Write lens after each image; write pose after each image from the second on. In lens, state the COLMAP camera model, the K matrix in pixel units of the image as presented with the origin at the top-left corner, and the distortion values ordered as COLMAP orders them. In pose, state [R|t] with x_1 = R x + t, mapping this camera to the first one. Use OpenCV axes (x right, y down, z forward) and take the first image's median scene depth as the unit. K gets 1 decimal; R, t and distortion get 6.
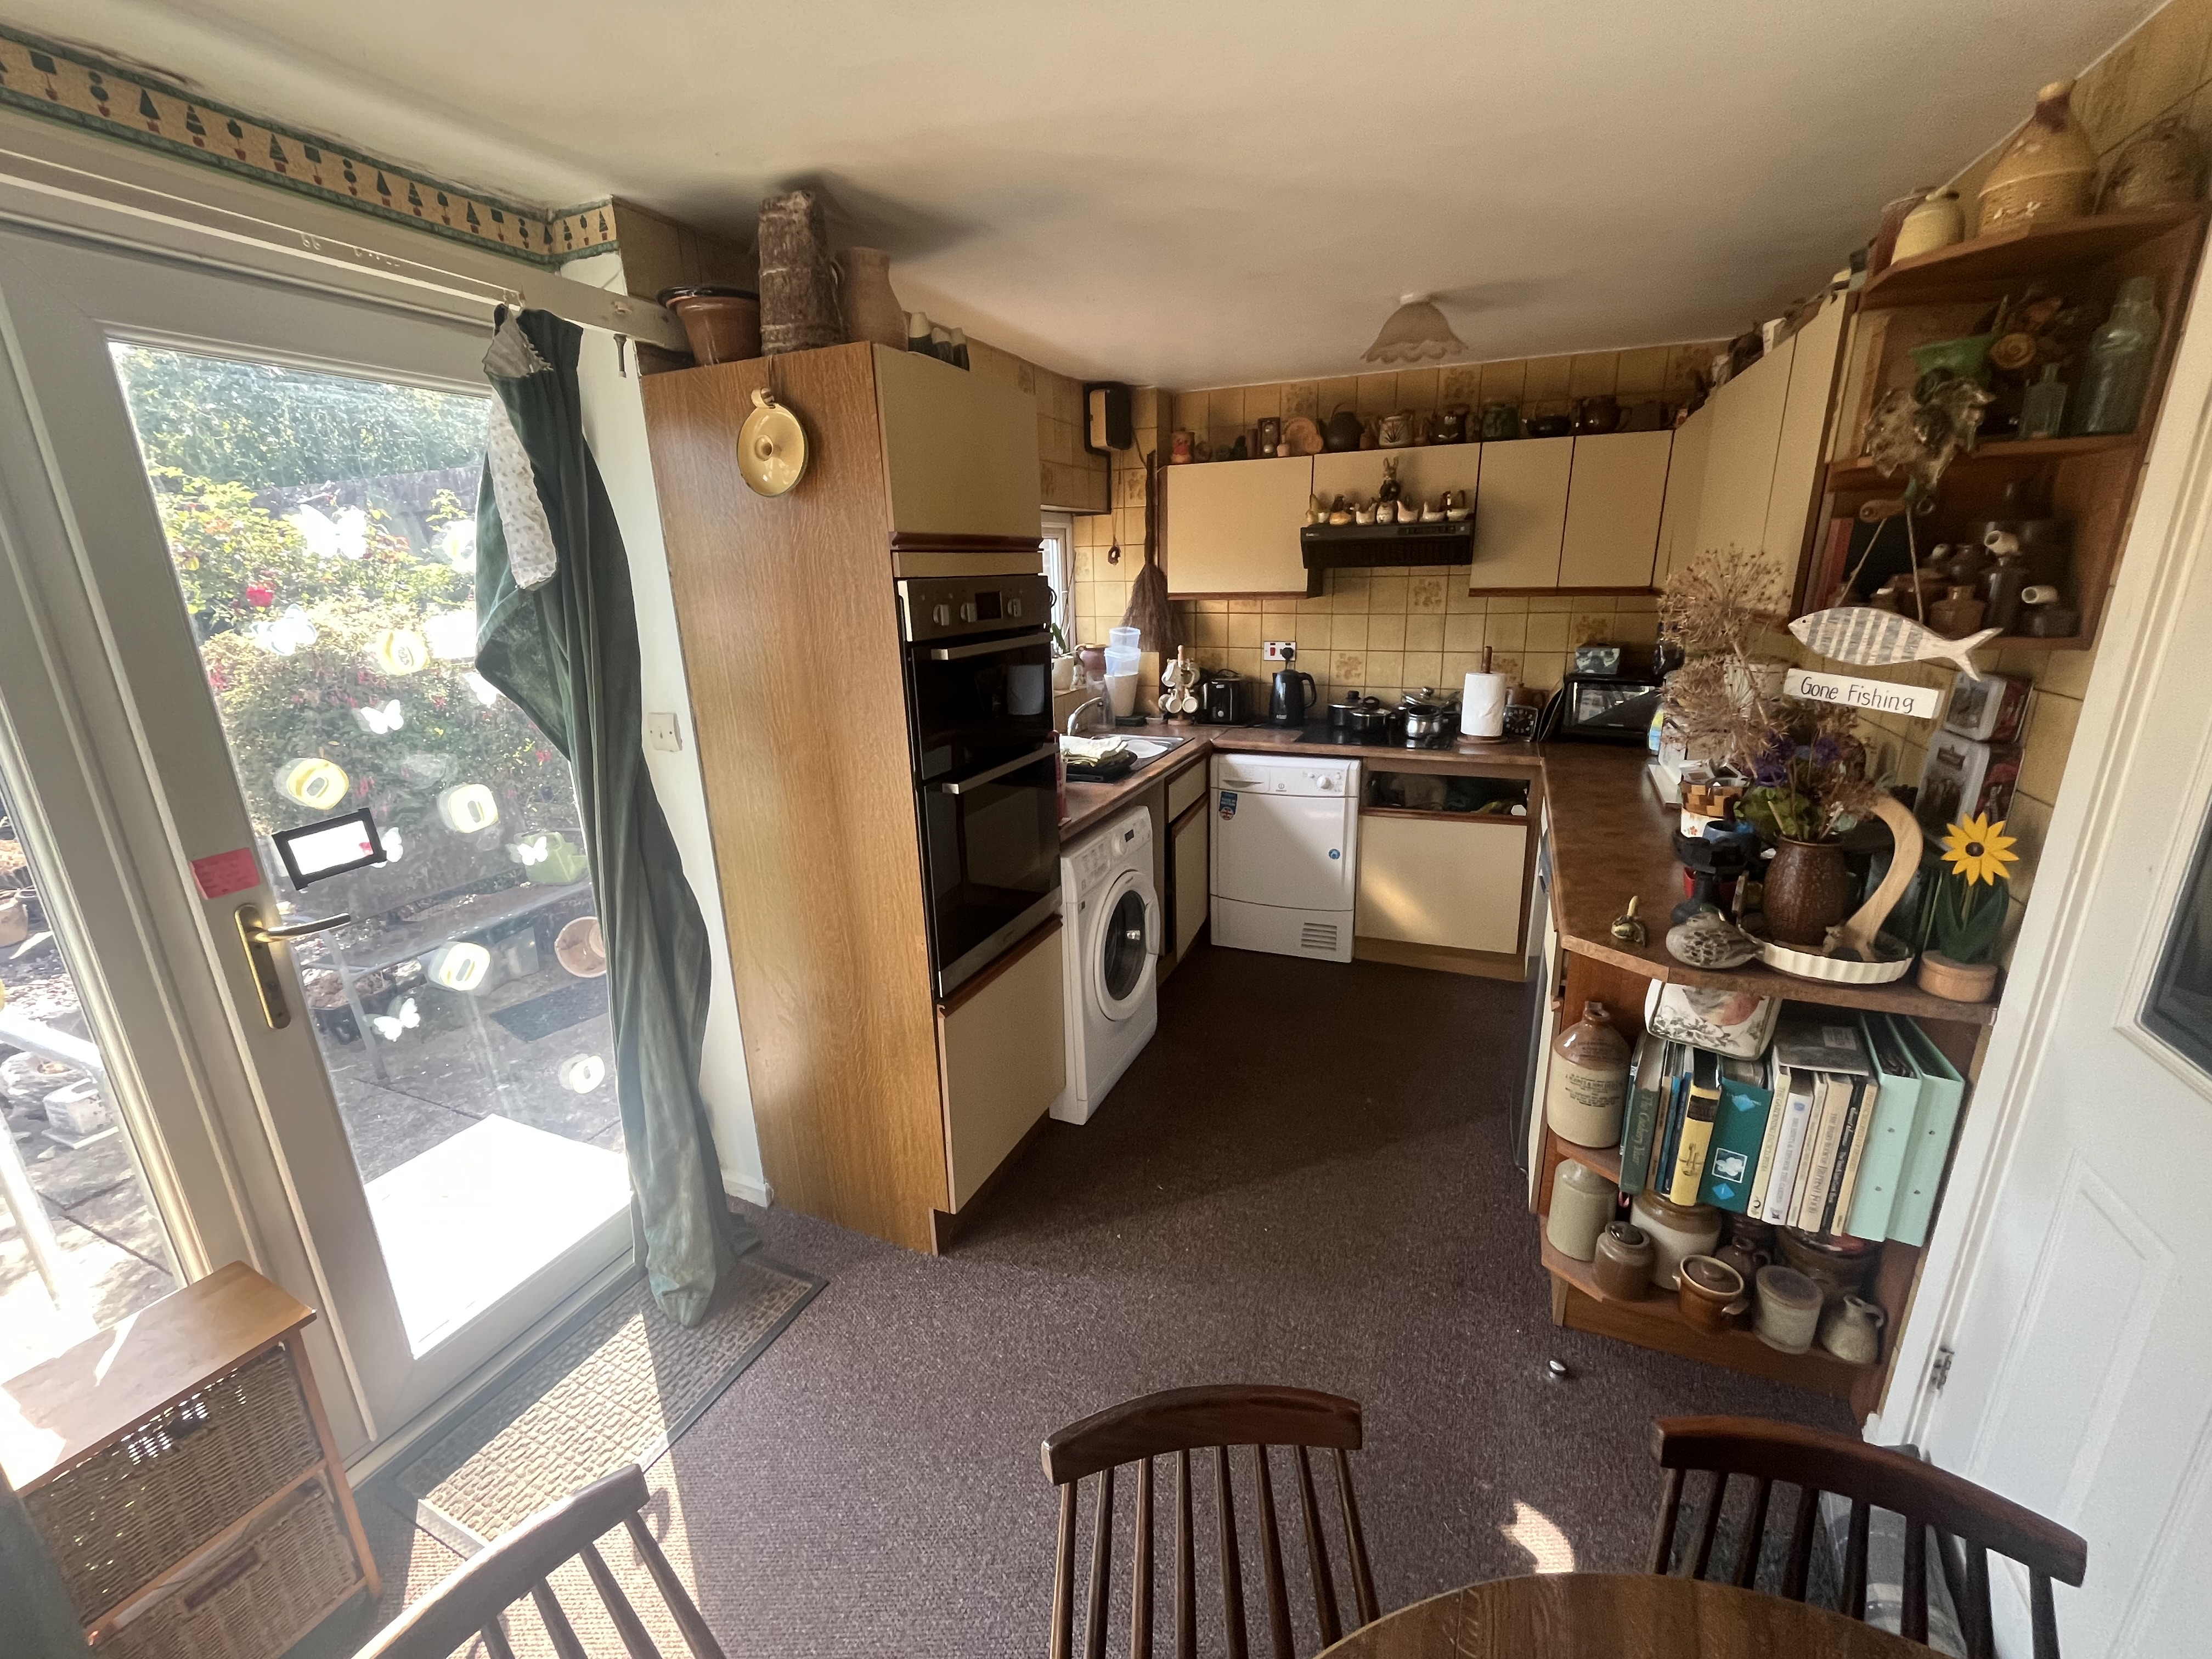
lens RADIAL K [[898.5, 0, 1101.6], [0, 898.5, 832.8], [0, 0, 1]] dist [-0.002512, -0.000231]
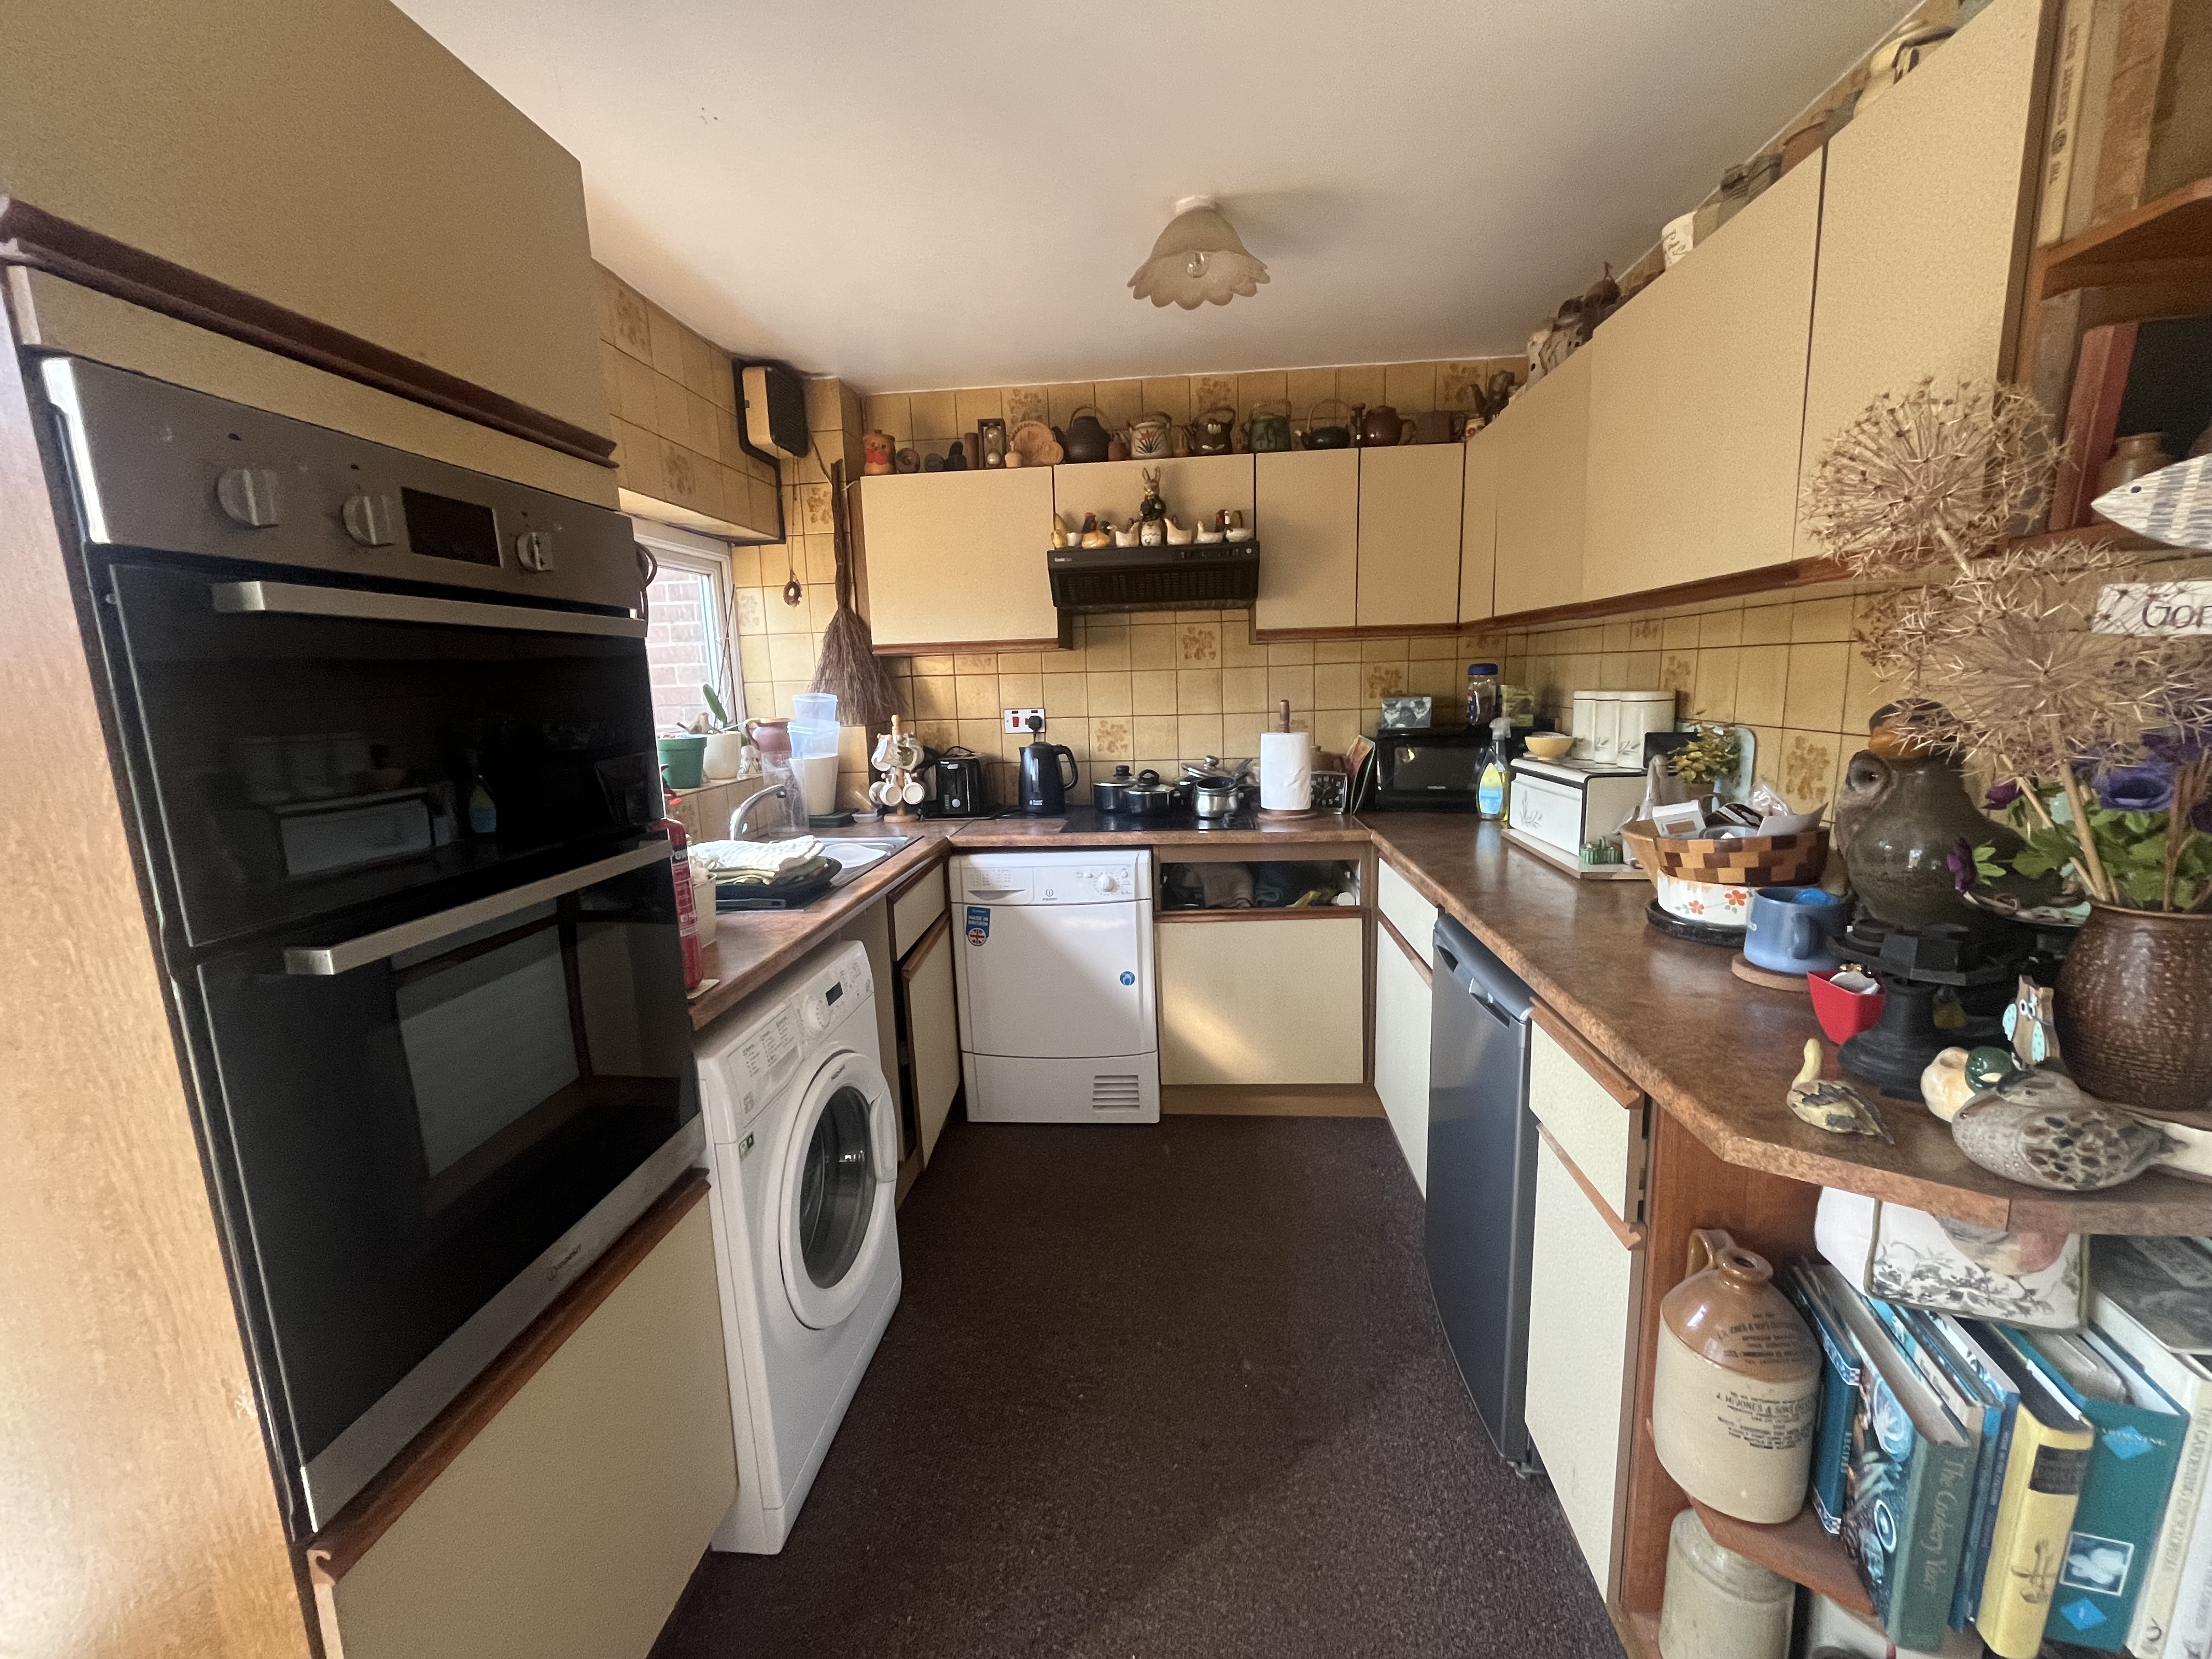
lens RADIAL K [[898.5, 0, 1101.6], [0, 898.5, 832.8], [0, 0, 1]] dist [-0.002512, -0.000231]
pose [[0.949159, -0.058221, 0.309366, 0.016688], [0.096346, 0.989316, -0.109411, -0.016197], [-0.299690, 0.133654, 0.944628, 0.291769]]
